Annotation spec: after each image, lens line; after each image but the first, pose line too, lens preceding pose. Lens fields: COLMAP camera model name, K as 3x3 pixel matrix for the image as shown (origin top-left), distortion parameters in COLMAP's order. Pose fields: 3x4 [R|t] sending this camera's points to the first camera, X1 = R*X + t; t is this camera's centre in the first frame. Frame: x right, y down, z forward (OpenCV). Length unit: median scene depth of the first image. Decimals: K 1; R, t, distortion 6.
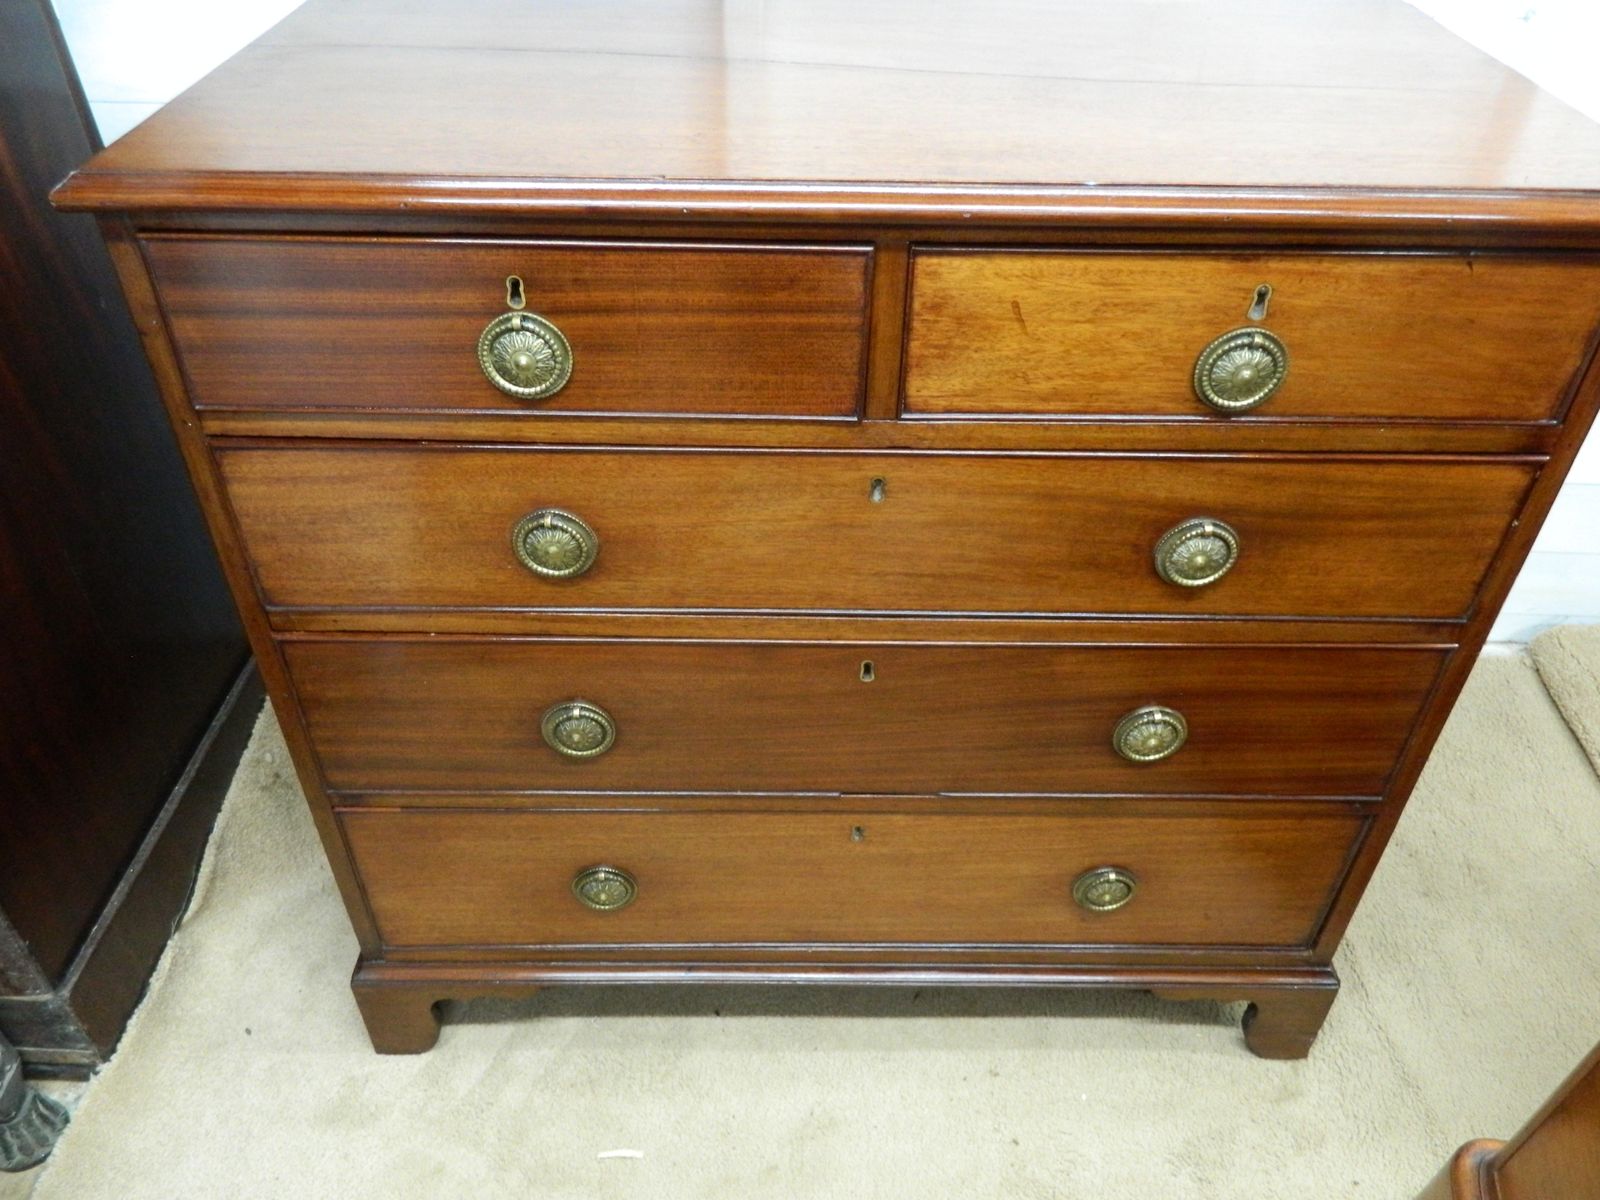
lens RADIAL K [[1190.3, 0, 796.3], [0, 1190.3, 598.3], [0, 0, 1]] dist [0.004707, 0.002888]
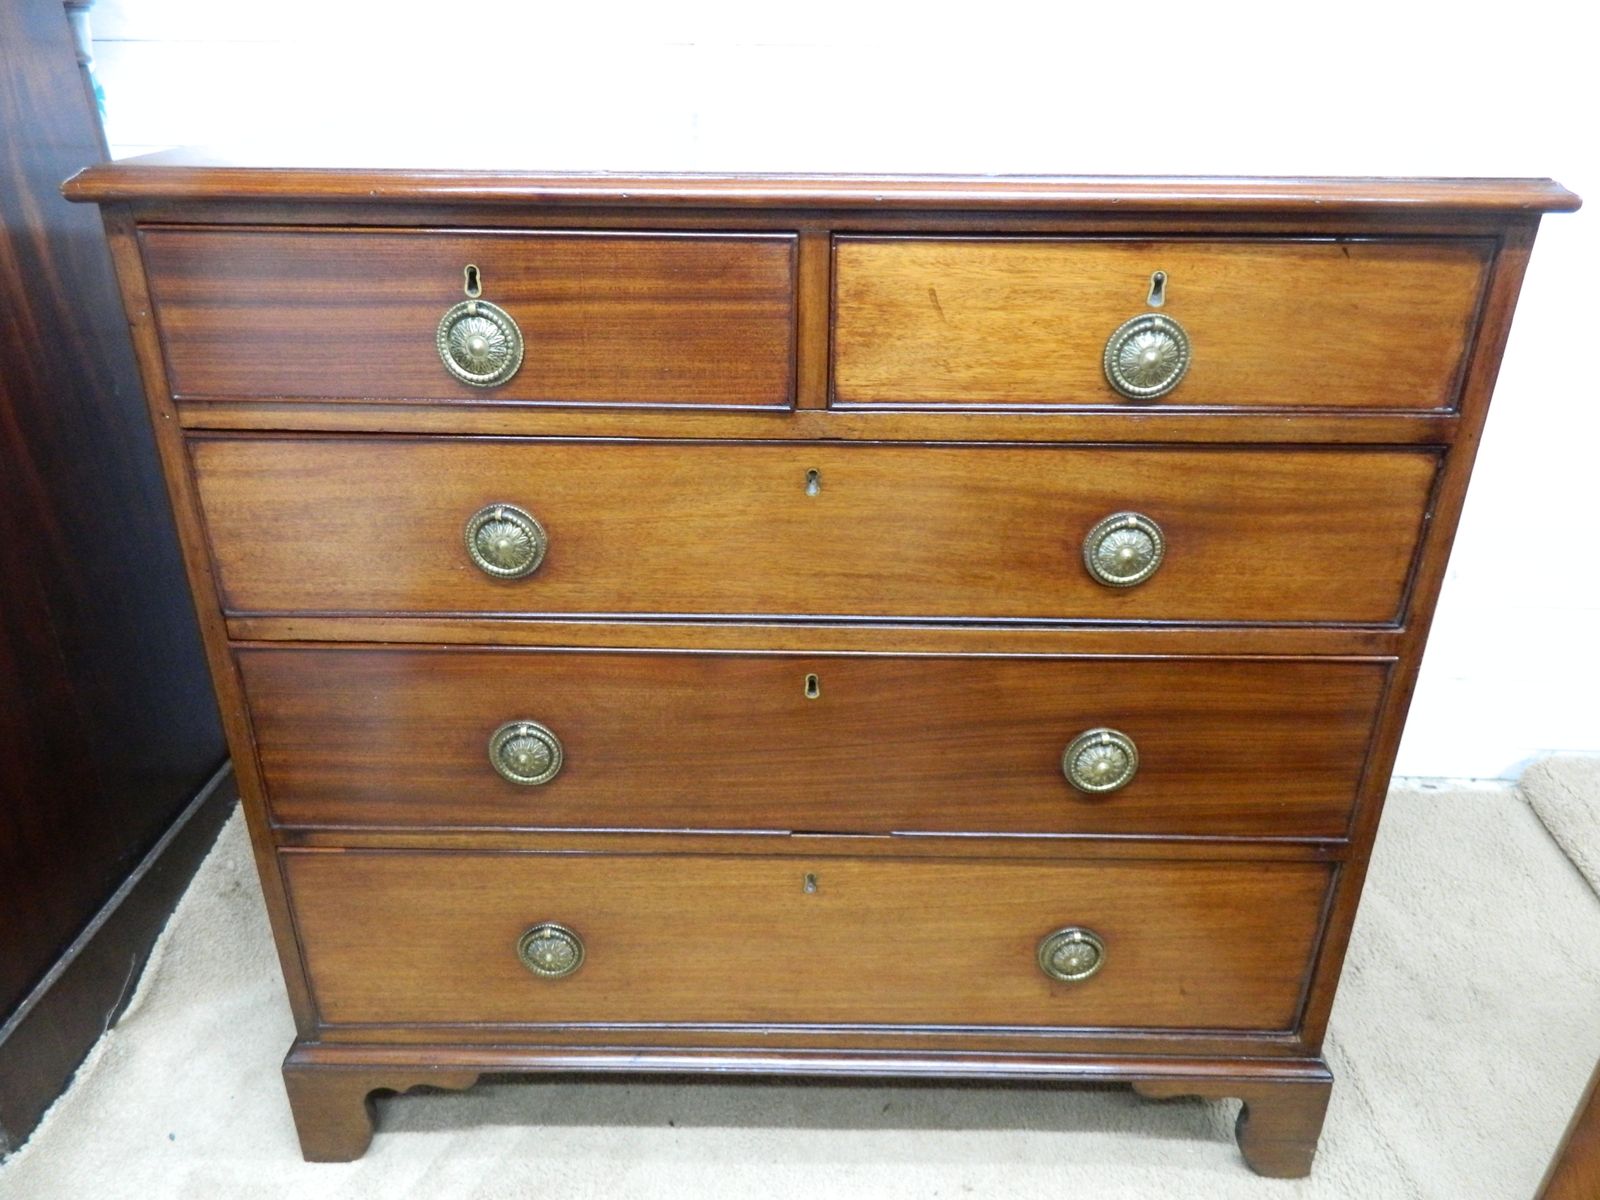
lens RADIAL K [[1187.9, 0, 796.4], [0, 1187.9, 591.7], [0, 0, 1]] dist [-0.006455, 0.004417]
pose [[0.999877, 0.002095, -0.015517, 0.073225], [-0.005484, 0.975094, -0.221725, 0.242743], [0.014666, 0.221783, 0.974986, 0.004987]]
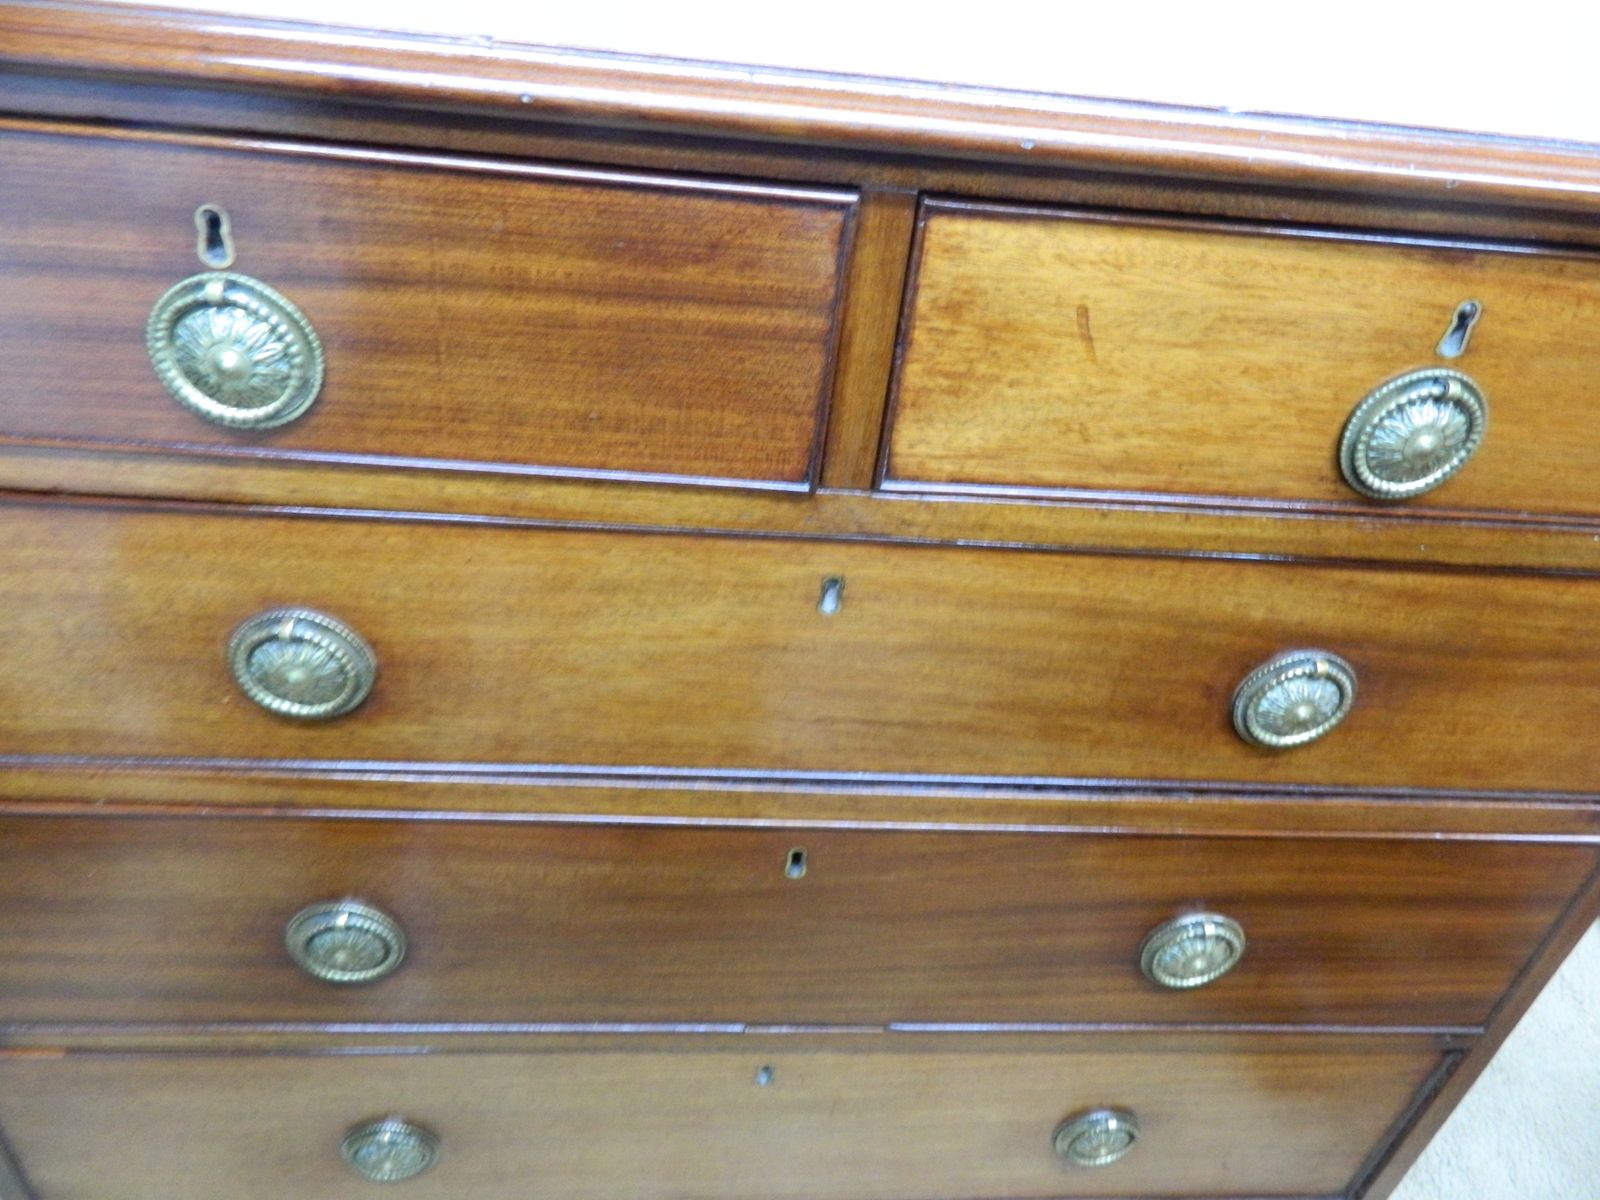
lens RADIAL K [[1203.7, 0, 800.0], [0, 1203.7, 600.0], [0, 0, 1]] dist [0.001397, -0.001931]
pose [[0.993166, 0.030102, 0.112757, -0.021150], [-0.025056, 0.998632, -0.045904, -0.064150], [-0.113985, 0.042765, 0.992562, 0.389313]]
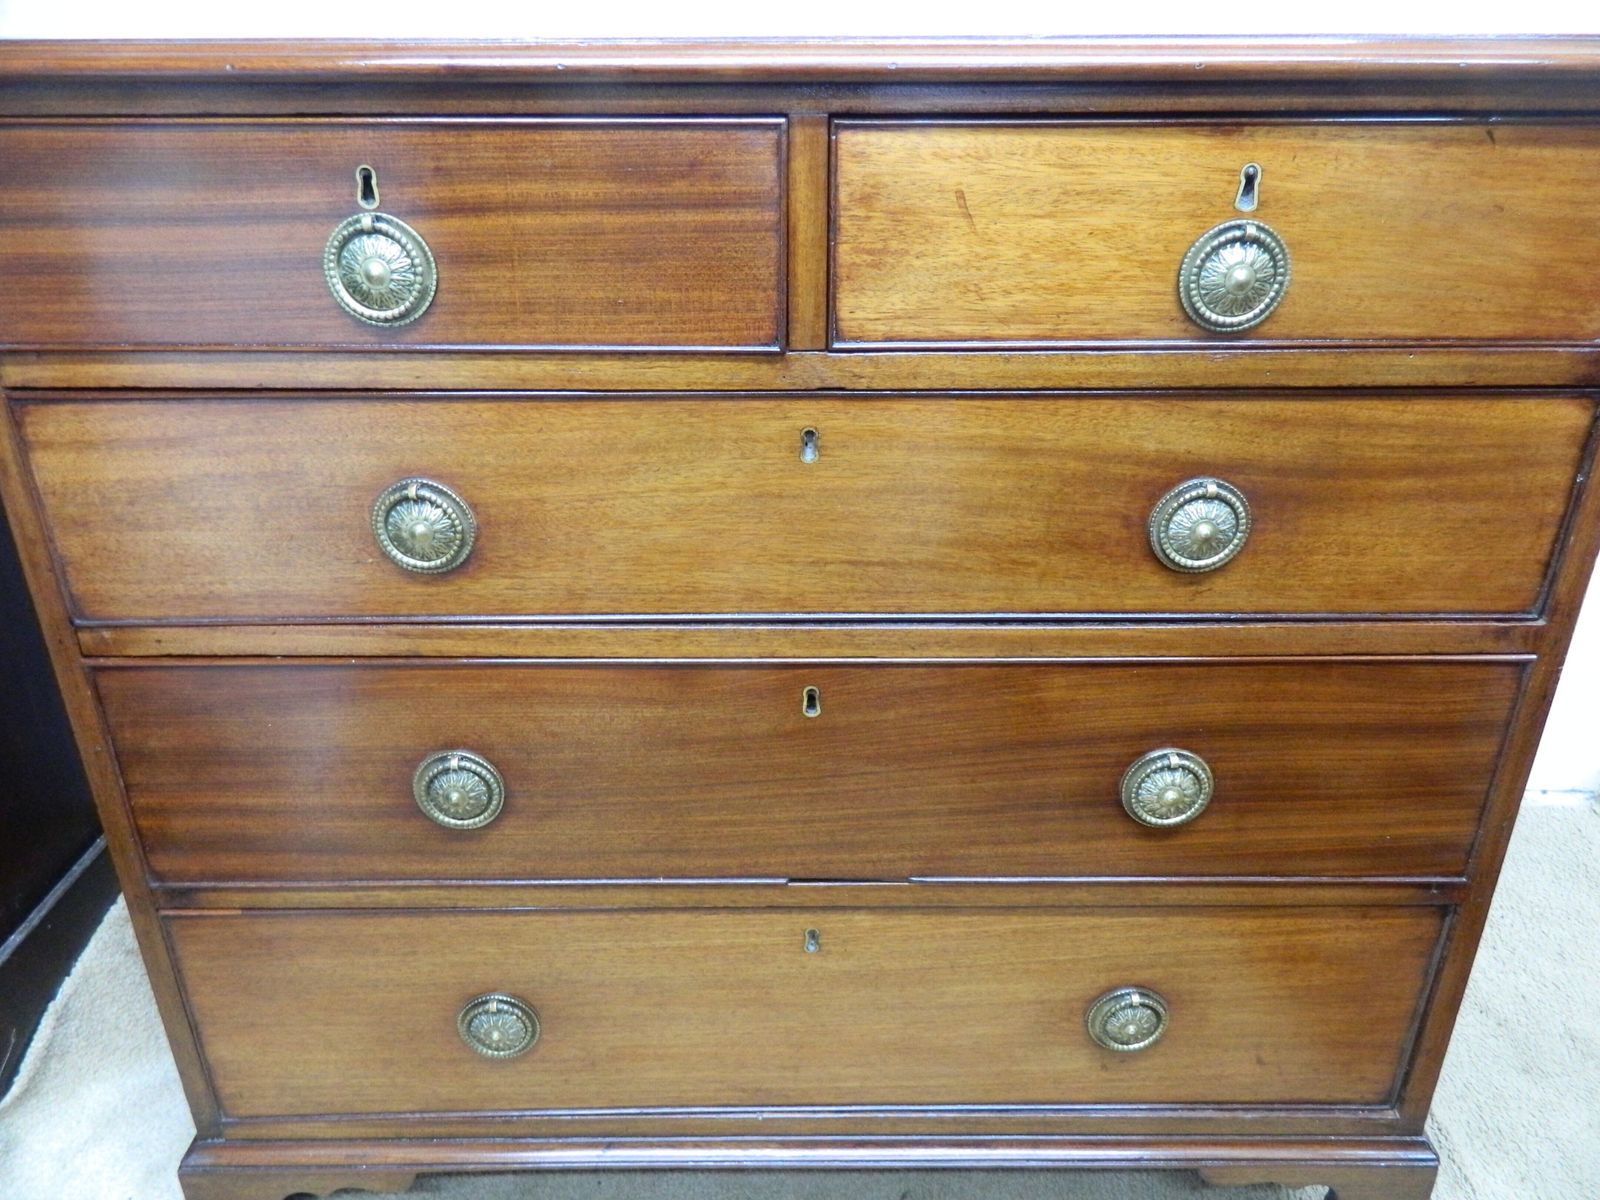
lens RADIAL K [[1206.4, 0, 800.0], [0, 1206.4, 600.0], [0, 0, 1]] dist [-0.001955, -0.002220]
pose [[0.999915, -0.012562, -0.003492, 0.065889], [0.011470, 0.974862, -0.222514, 0.207626], [0.006200, 0.222455, 0.974923, 0.215526]]
